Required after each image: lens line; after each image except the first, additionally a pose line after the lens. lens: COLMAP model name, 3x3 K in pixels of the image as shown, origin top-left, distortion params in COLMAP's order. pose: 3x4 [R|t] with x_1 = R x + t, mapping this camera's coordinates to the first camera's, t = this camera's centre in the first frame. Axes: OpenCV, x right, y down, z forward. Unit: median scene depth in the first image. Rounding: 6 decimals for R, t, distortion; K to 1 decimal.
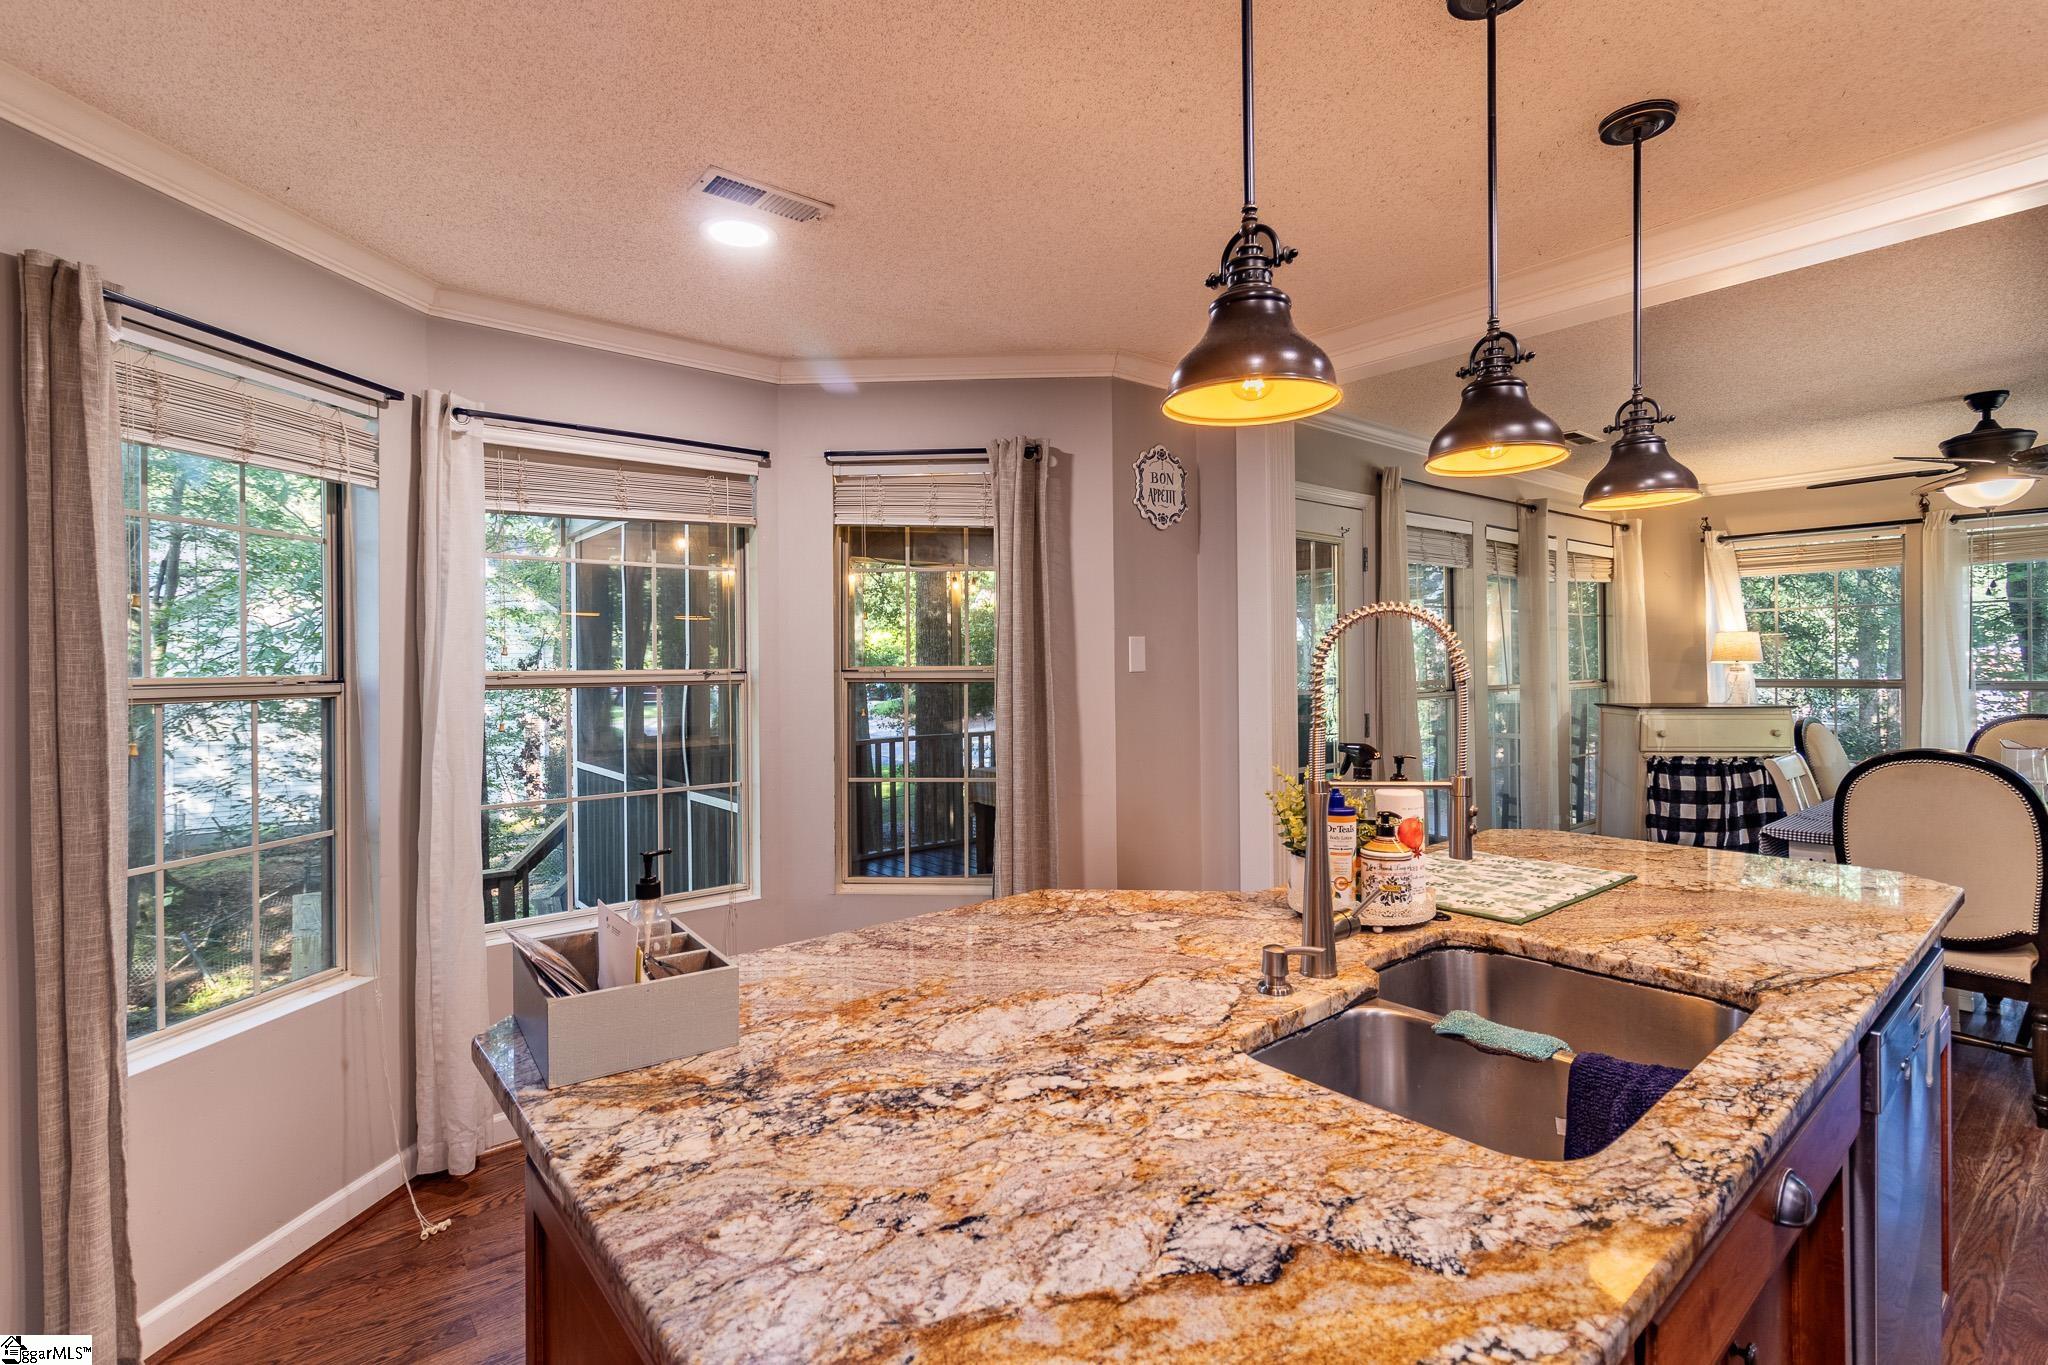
lens RADIAL K [[947.3, 0, 1015.0], [0, 947.3, 668.6], [0, 0, 1]] dist [0.000842, 0.001302]
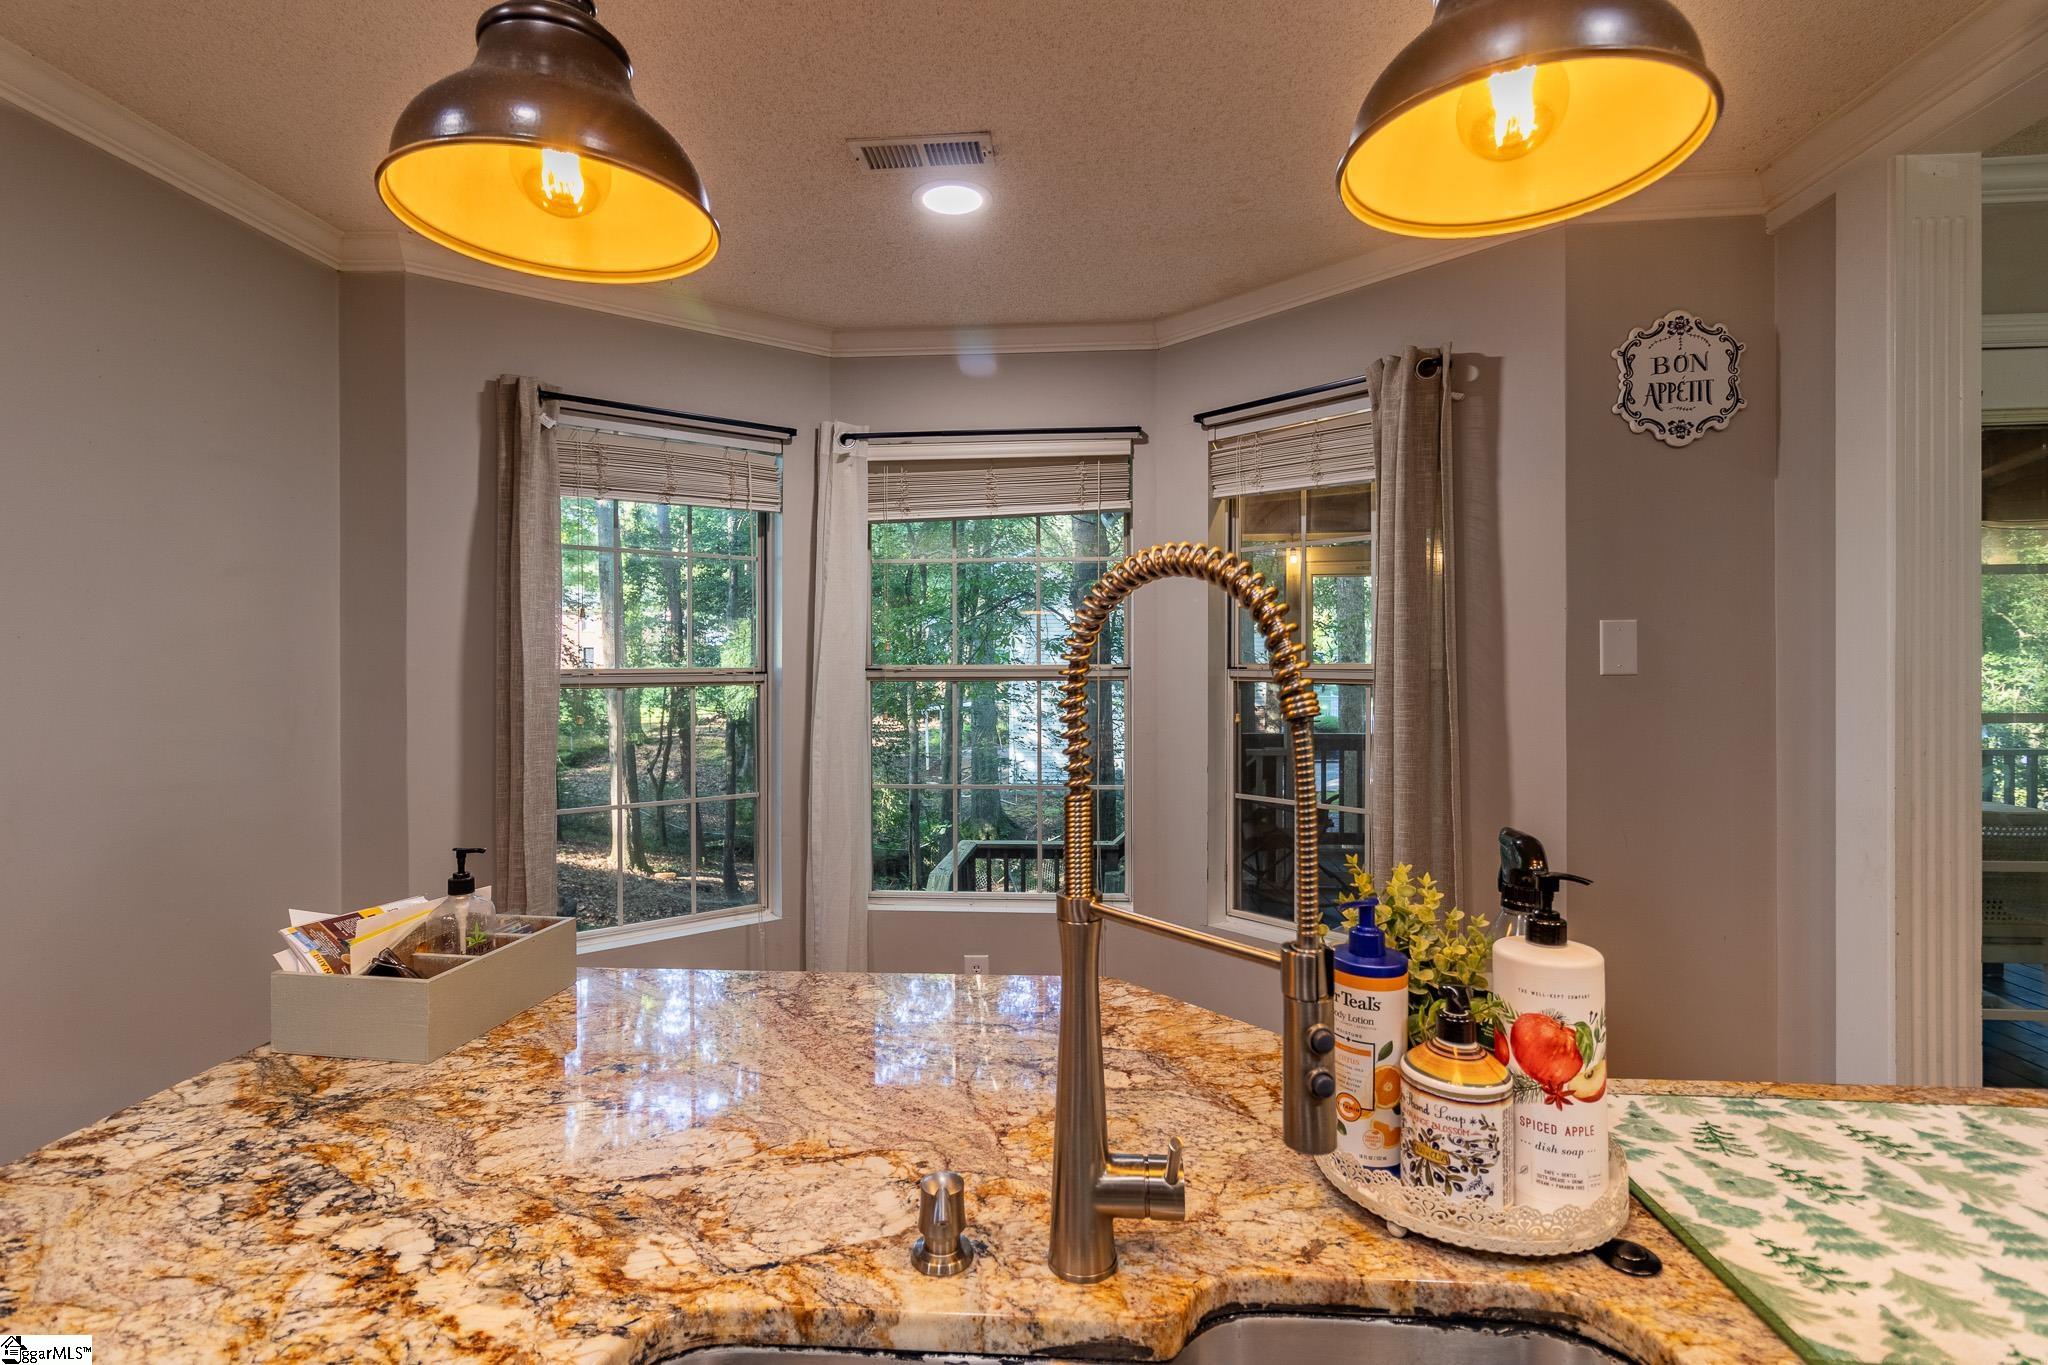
lens RADIAL K [[947.3, 0, 1027.5], [0, 947.3, 663.4], [0, 0, 1]] dist [0.000842, 0.001302]
pose [[0.720041, 0.008654, -0.693878, 0.470912], [-0.005956, 0.999962, 0.006291, -0.009663], [0.693906, -0.000397, 0.720065, 0.428626]]
